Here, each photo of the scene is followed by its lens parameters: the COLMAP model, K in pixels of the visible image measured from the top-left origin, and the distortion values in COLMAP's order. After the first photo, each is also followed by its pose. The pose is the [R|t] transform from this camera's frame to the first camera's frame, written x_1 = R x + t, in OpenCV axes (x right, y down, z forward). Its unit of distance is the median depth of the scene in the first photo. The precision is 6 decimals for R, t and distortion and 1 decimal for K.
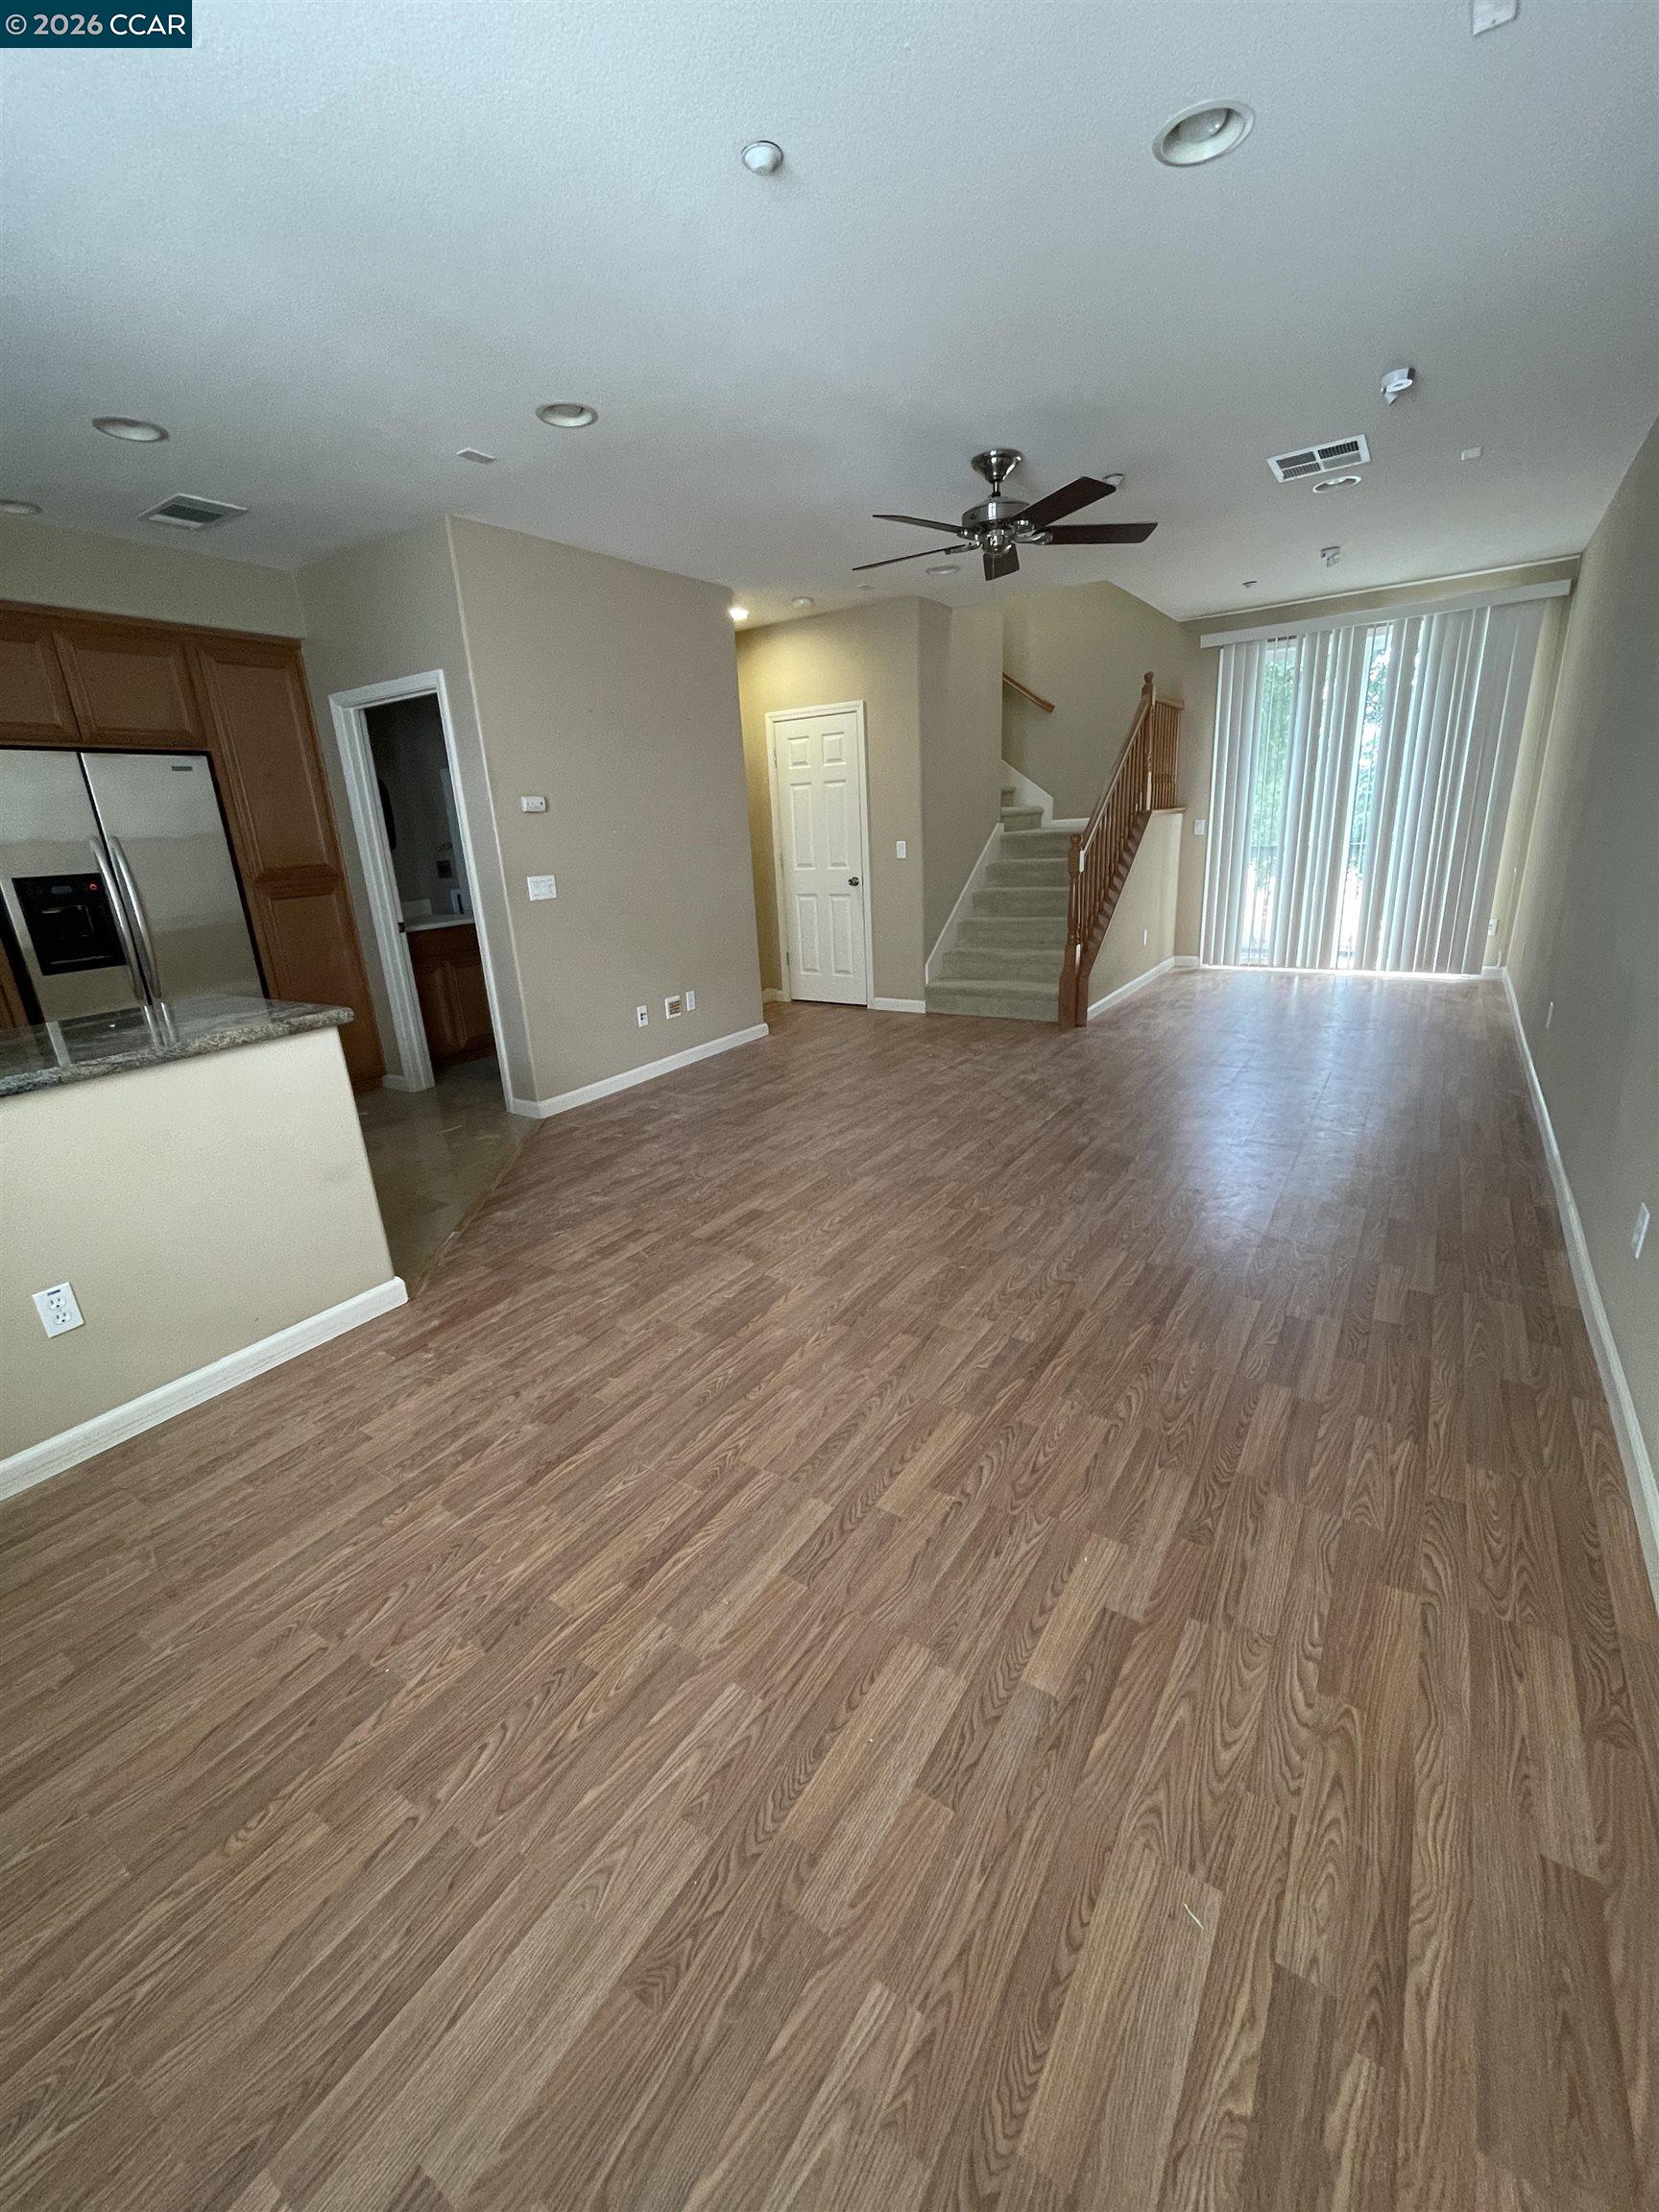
lens RADIAL K [[951.1, 0, 770.0], [0, 951.1, 1135.2], [0, 0, 1]] dist [-0.000522, -0.000097]
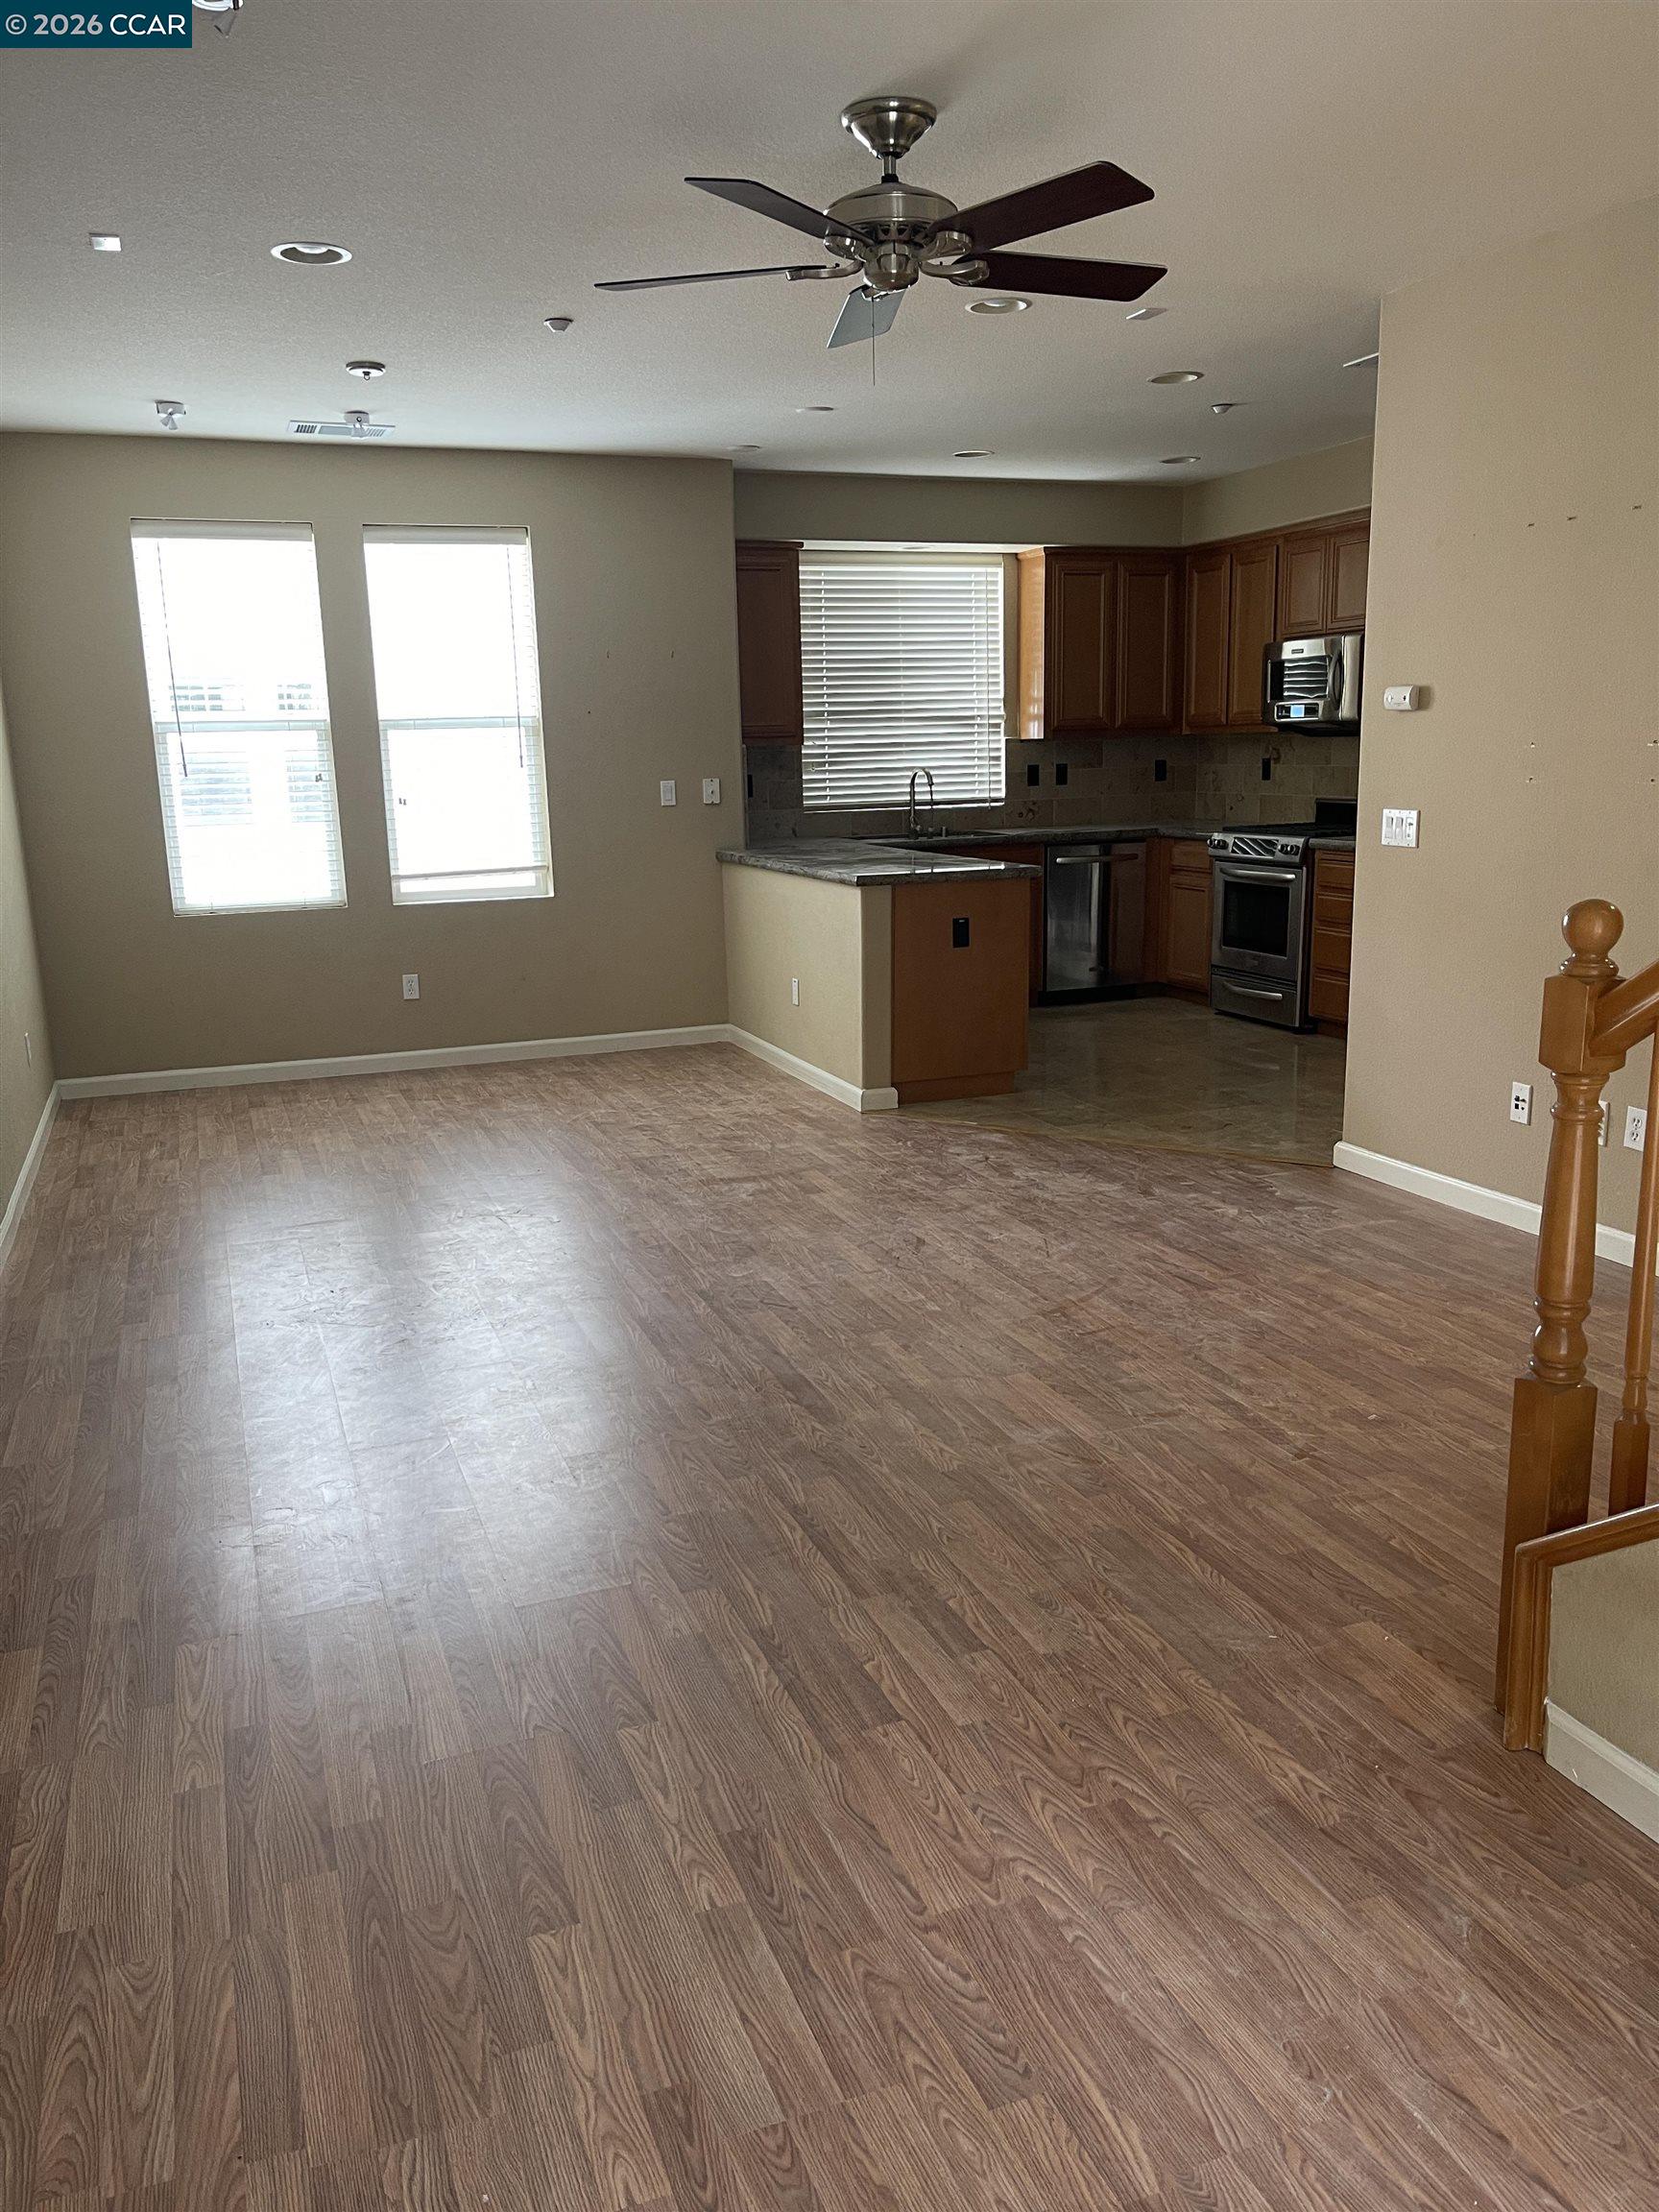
lens RADIAL K [[1660.5, 0, 799.8], [0, 1660.5, 1109.5], [0, 0, 1]] dist [-0.001848, -0.002344]
pose [[-0.581611, 0.244220, -0.775942, 0.933046], [-0.197478, 0.882947, 0.425919, -0.509136], [0.789133, 0.400951, -0.465304, 1.338029]]
